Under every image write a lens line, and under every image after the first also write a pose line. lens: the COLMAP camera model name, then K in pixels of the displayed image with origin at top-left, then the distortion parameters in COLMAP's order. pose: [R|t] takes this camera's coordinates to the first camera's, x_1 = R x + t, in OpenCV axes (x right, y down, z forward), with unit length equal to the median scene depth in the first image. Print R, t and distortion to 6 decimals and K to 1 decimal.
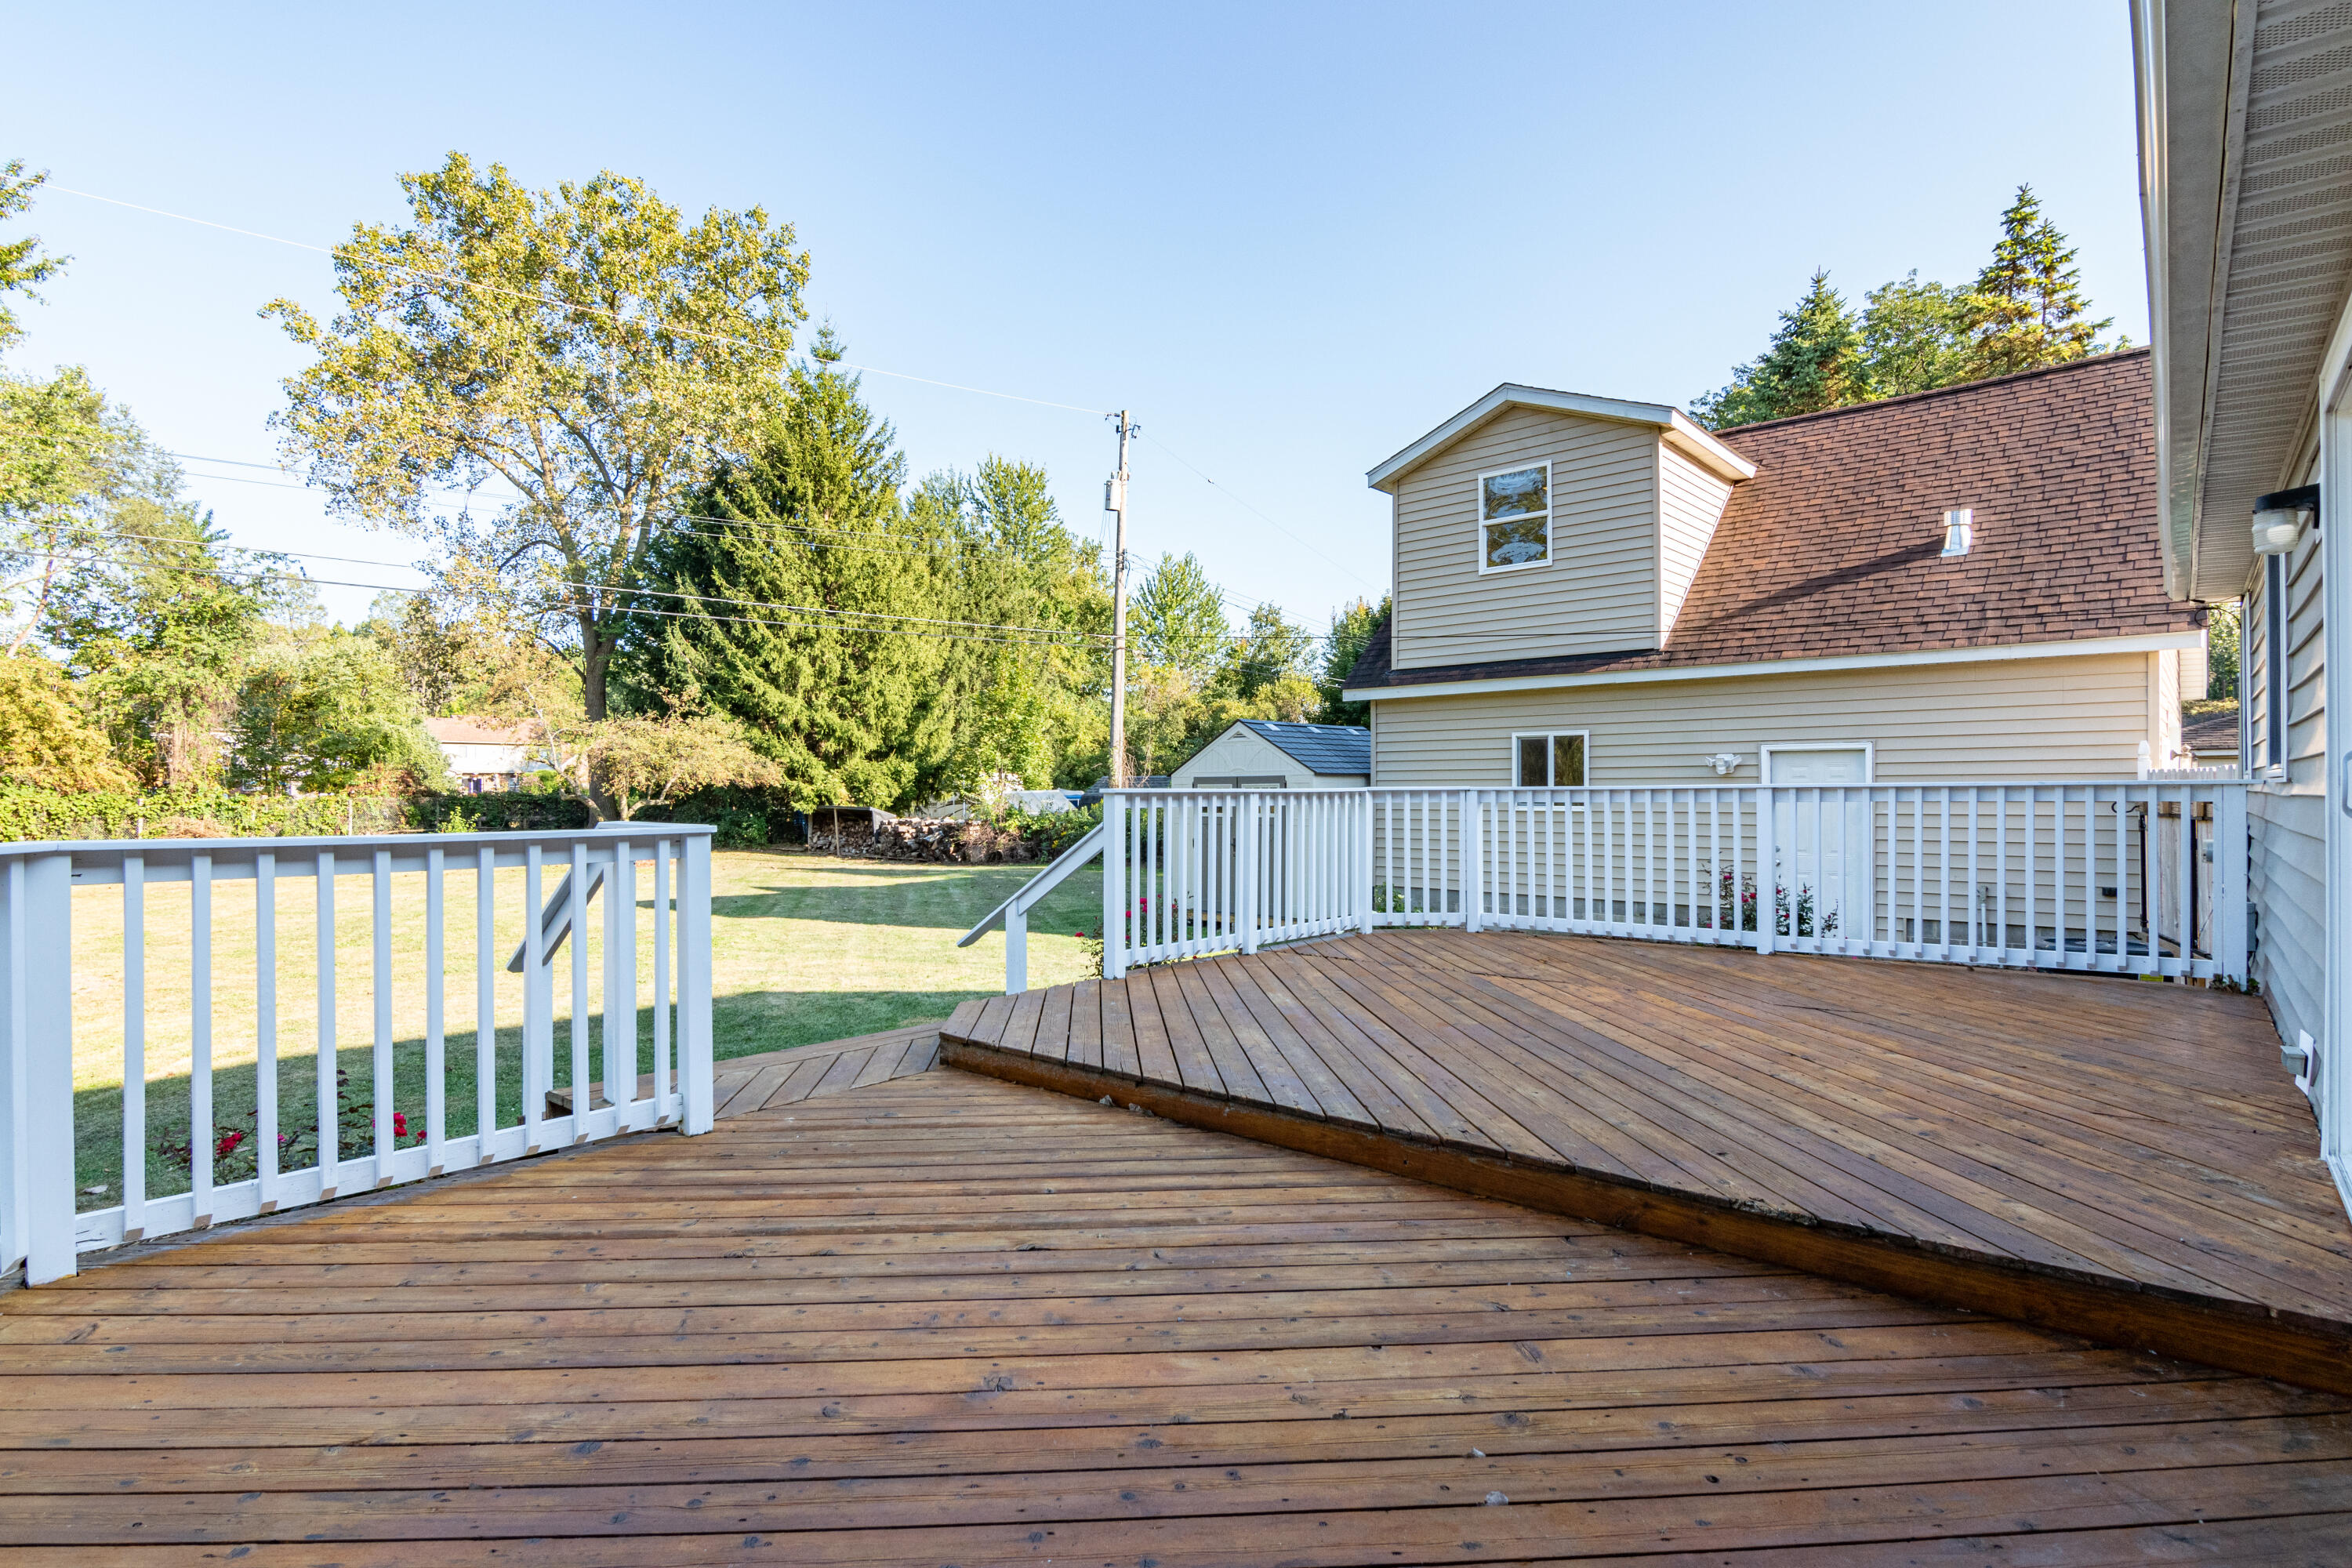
lens RADIAL K [[1156.9, 0, 1227.3], [0, 1156.9, 795.0], [0, 0, 1]] dist [-0.008040, -0.002399]
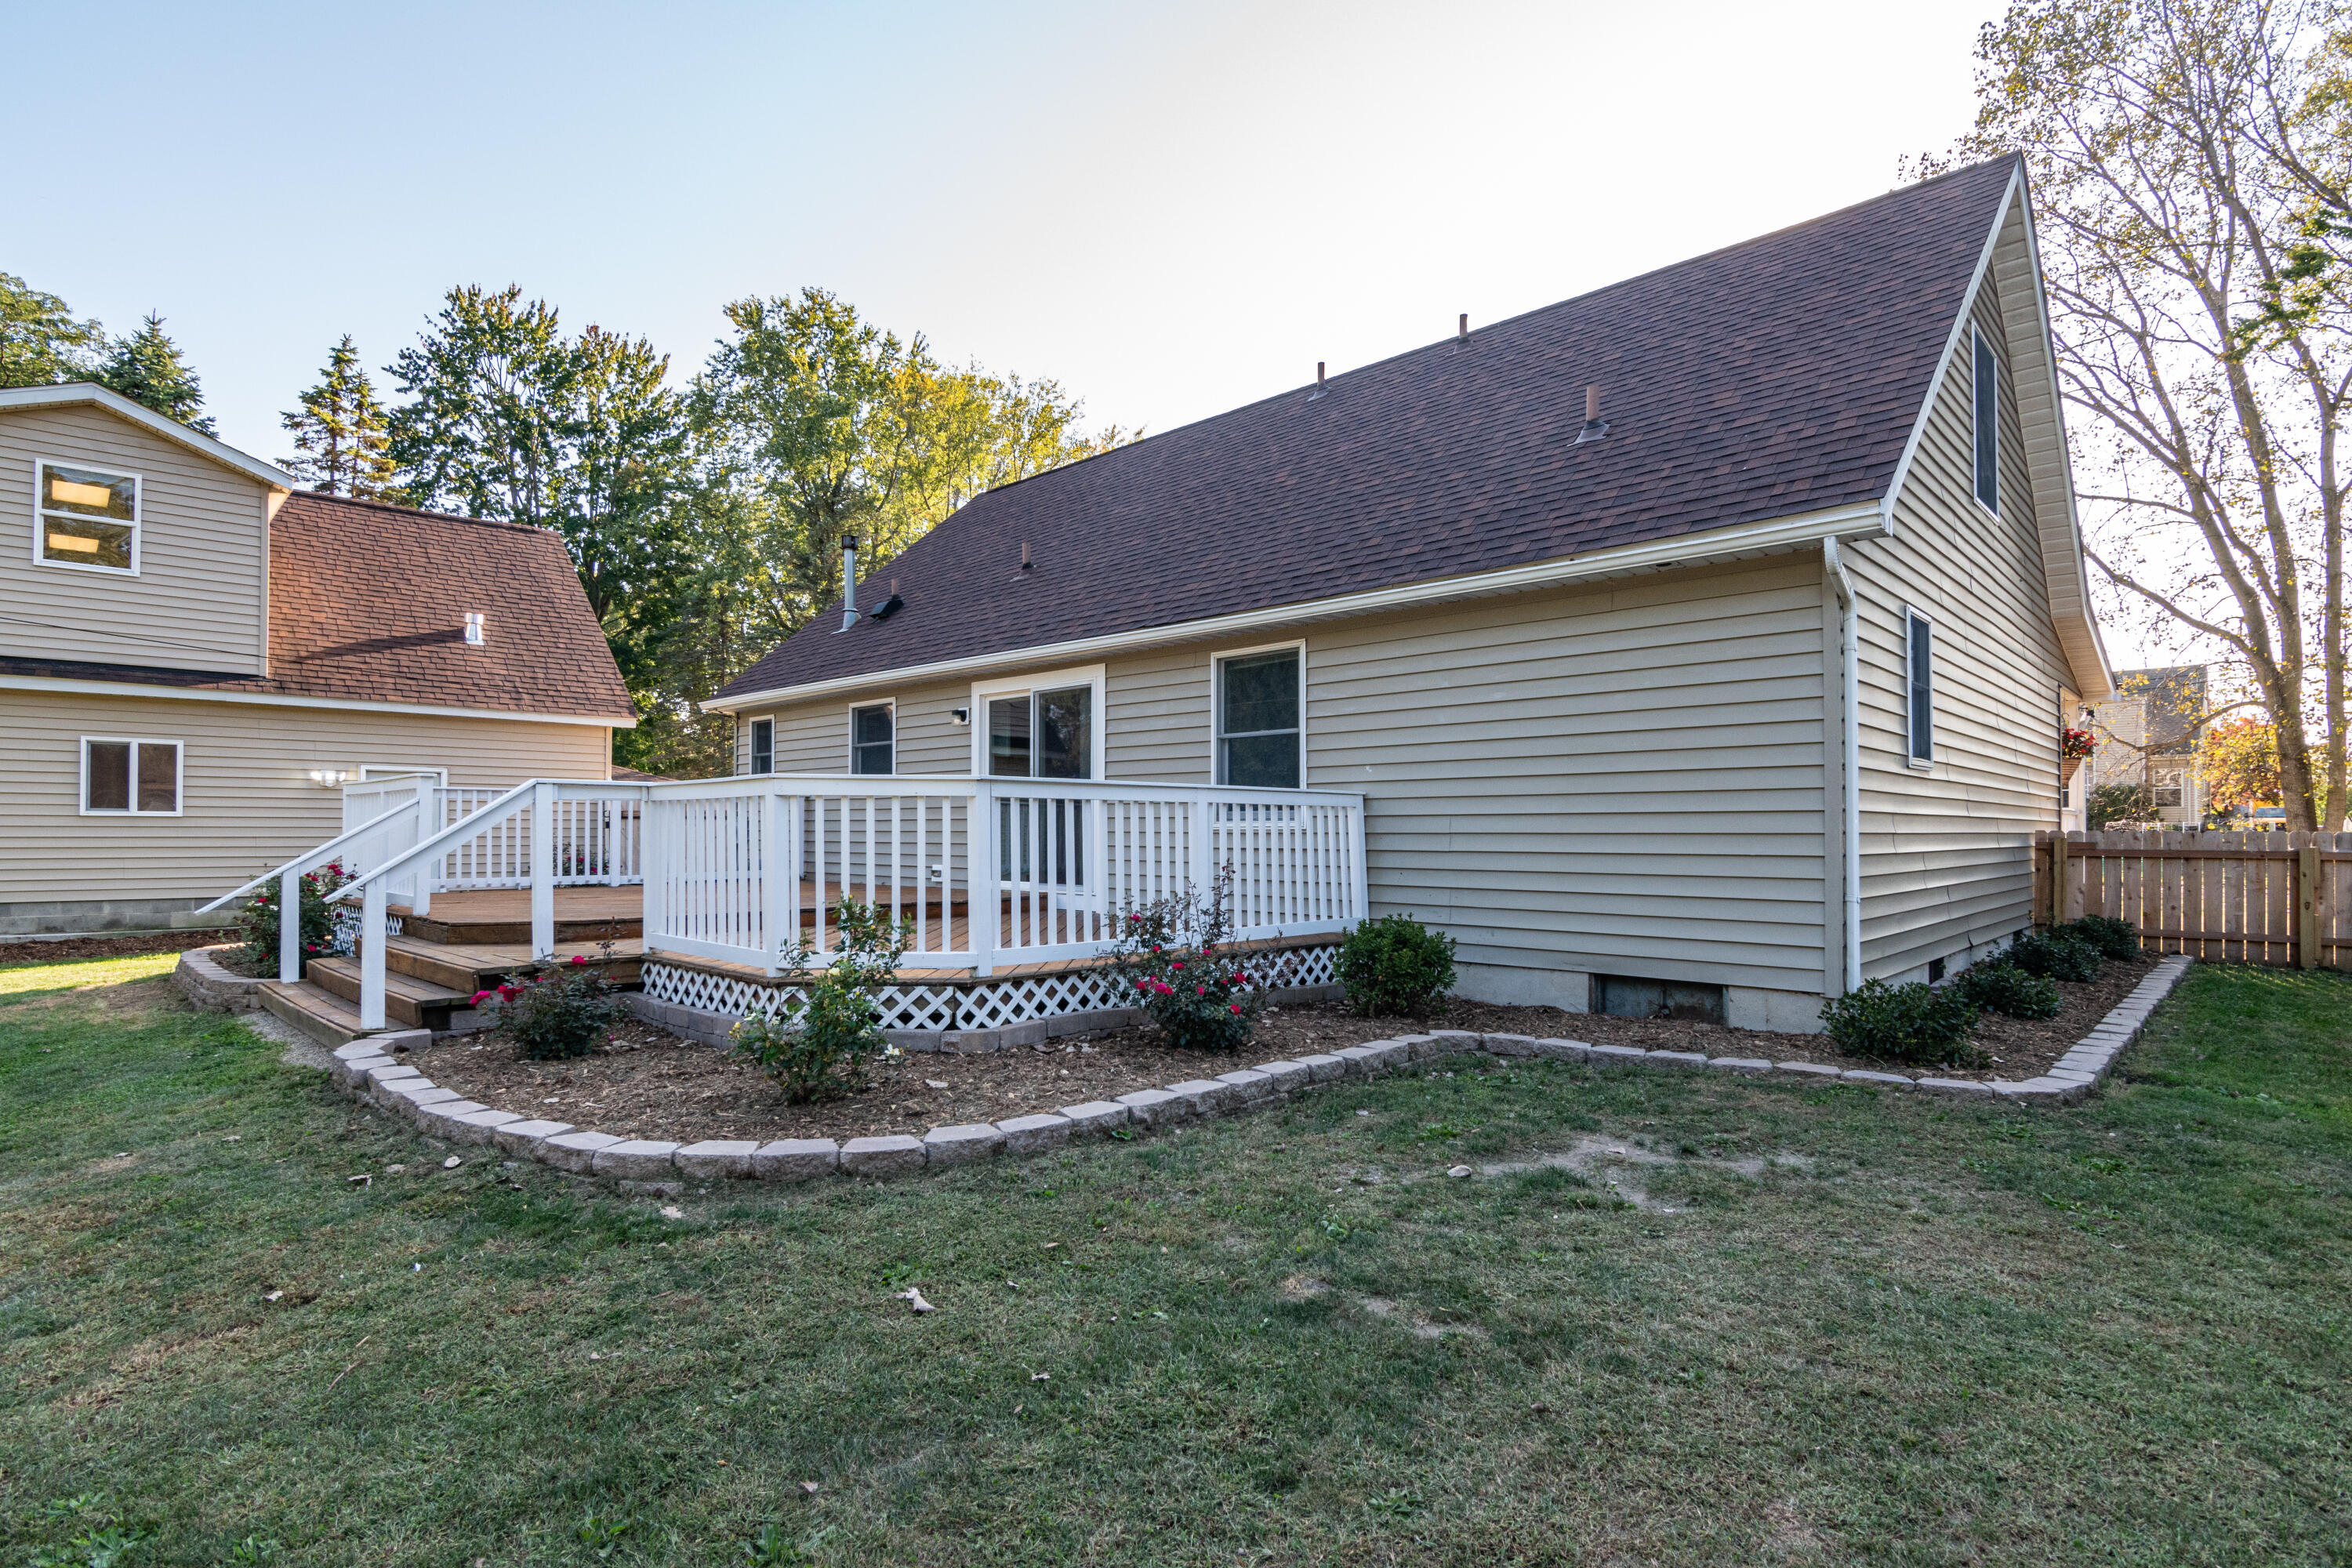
lens RADIAL K [[1169.3, 0, 1157.4], [0, 1169.3, 825.3], [0, 0, 1]] dist [-0.014722, -0.000100]
pose [[0.066110, 0.008125, 0.997779, -0.259683], [0.003958, 0.999957, -0.008405, 0.012830], [-0.997804, 0.004505, 0.066075, 0.012077]]
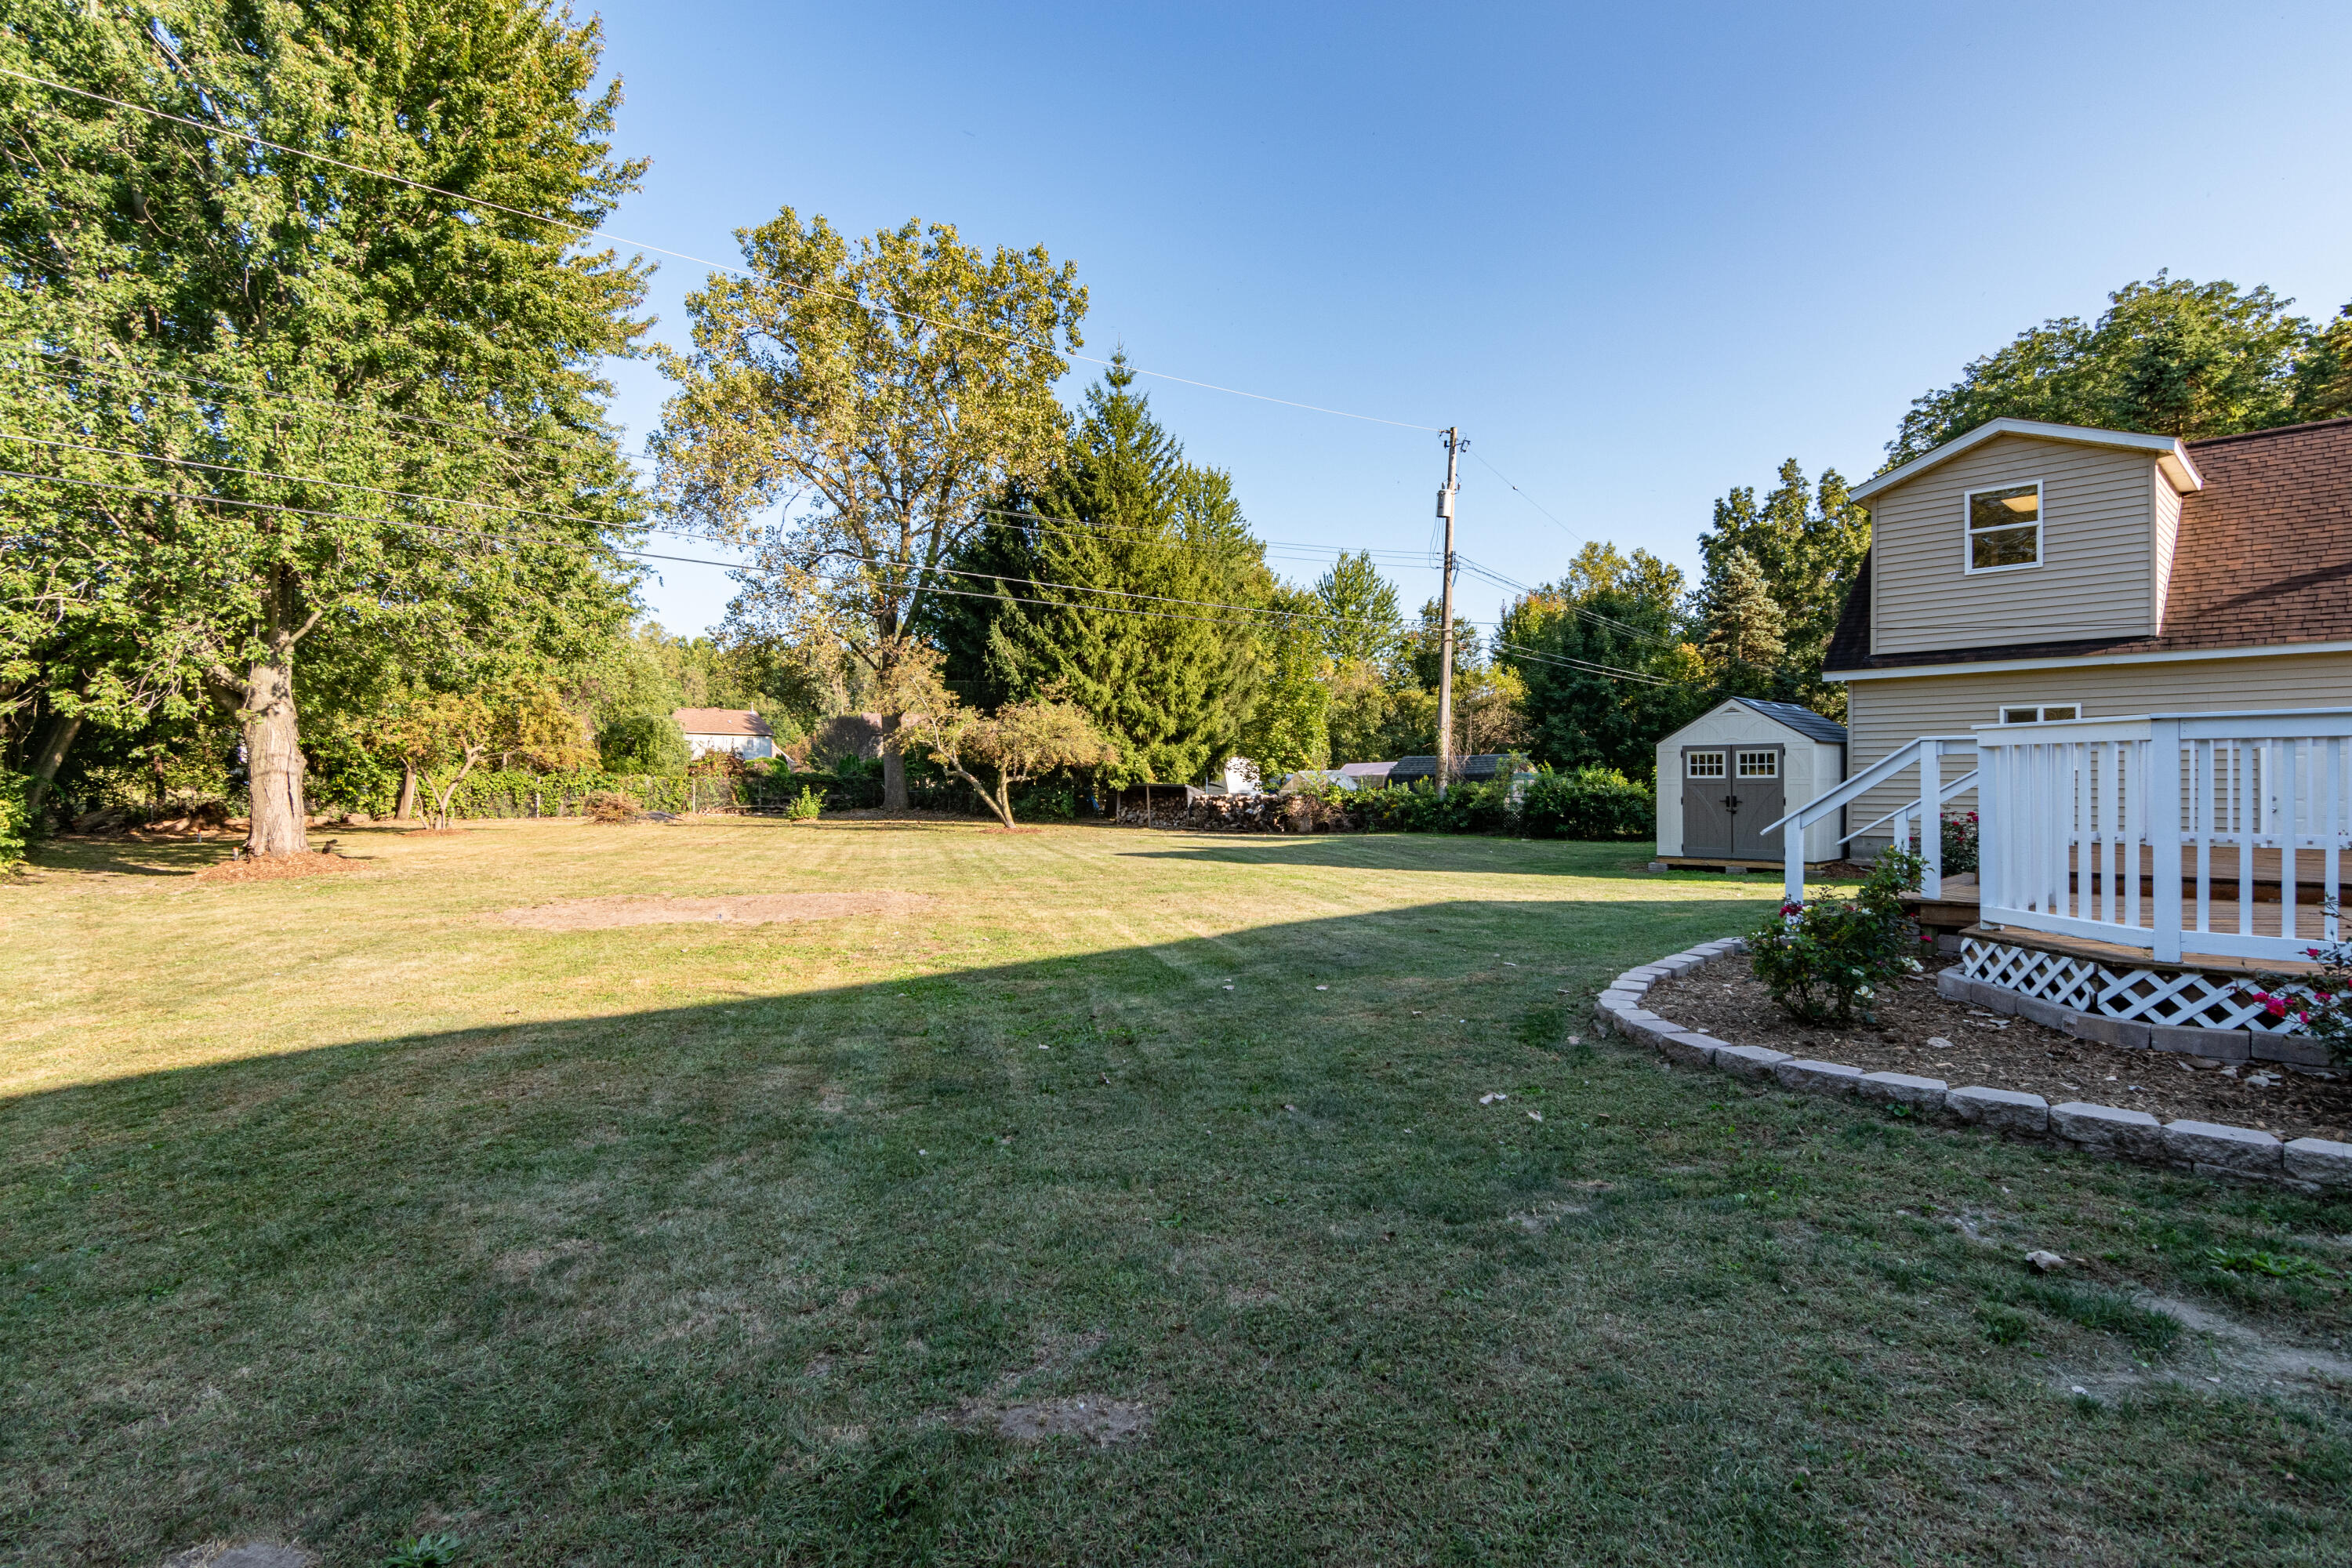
lens RADIAL K [[1156.9, 0, 1195.1], [0, 1156.9, 779.1], [0, 0, 1]] dist [-0.008040, -0.002399]
pose [[0.996079, 0.001639, -0.088456, -0.188980], [-0.002327, 0.999968, -0.007673, 0.013124], [0.088440, 0.007849, 0.996051, -0.105238]]
